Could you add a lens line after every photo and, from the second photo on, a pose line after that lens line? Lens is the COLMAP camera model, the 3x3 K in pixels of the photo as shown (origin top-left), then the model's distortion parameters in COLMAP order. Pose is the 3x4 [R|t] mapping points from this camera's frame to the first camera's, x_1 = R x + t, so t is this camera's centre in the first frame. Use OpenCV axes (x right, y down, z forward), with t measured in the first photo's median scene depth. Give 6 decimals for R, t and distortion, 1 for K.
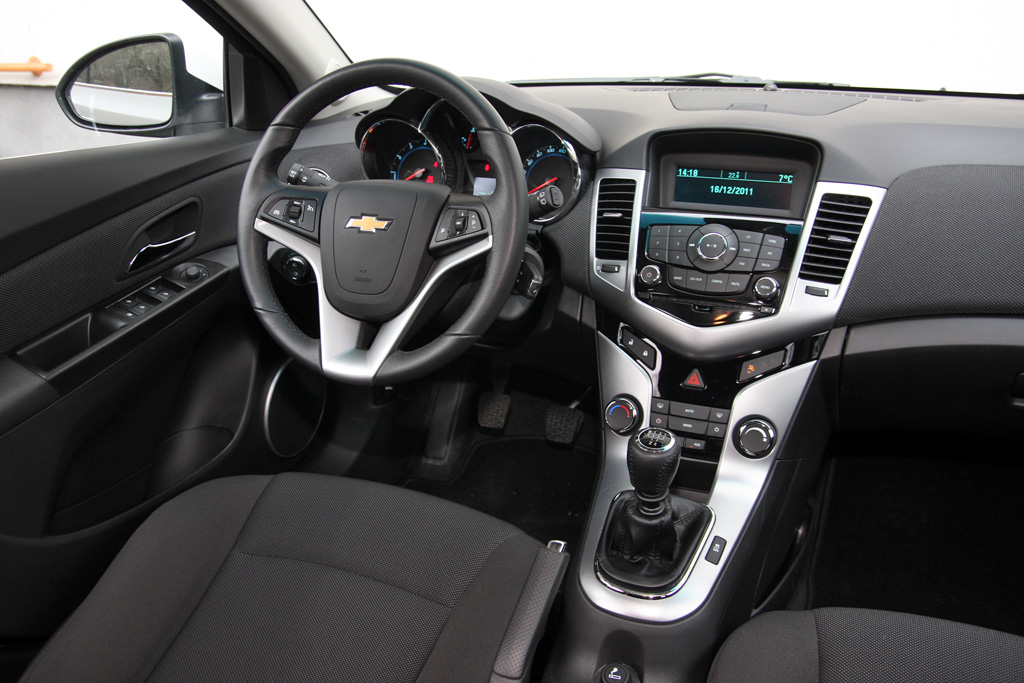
lens RADIAL K [[919.5, 0, 512.0], [0, 919.5, 341.5], [0, 0, 1]] dist [-0.098575, 0.162265]
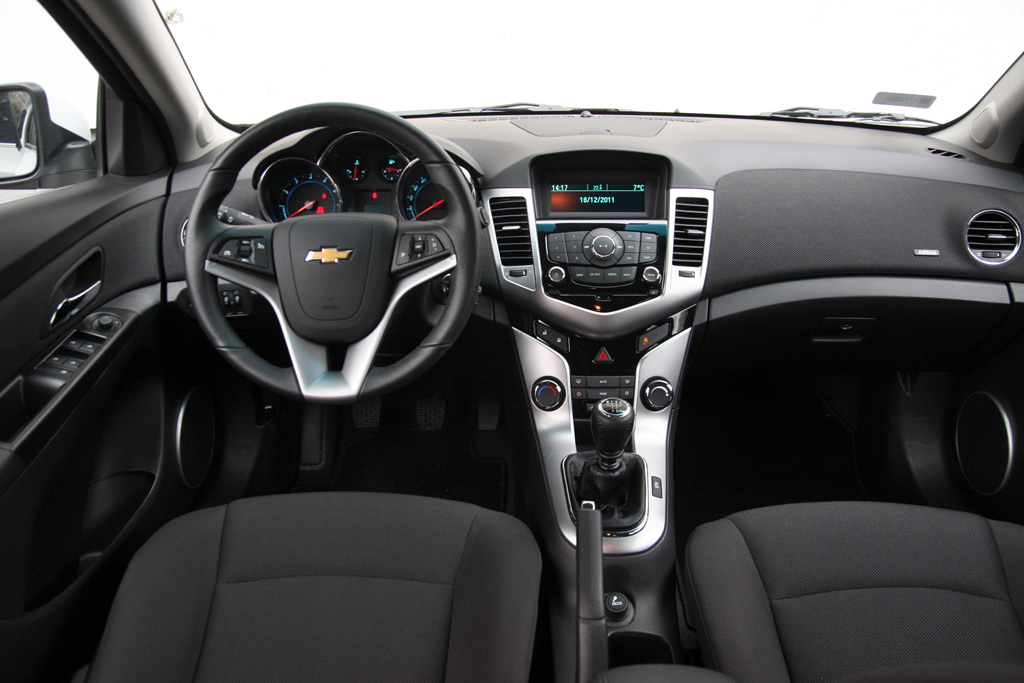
lens RADIAL K [[806.0, 0, 512.0], [0, 806.0, 341.5], [0, 0, 1]] dist [-0.119740, 0.090275]
pose [[0.920767, -0.134184, 0.366310, -0.301245], [0.130371, 0.990838, 0.035252, -0.030928], [-0.367684, 0.015297, 0.929825, 0.041741]]
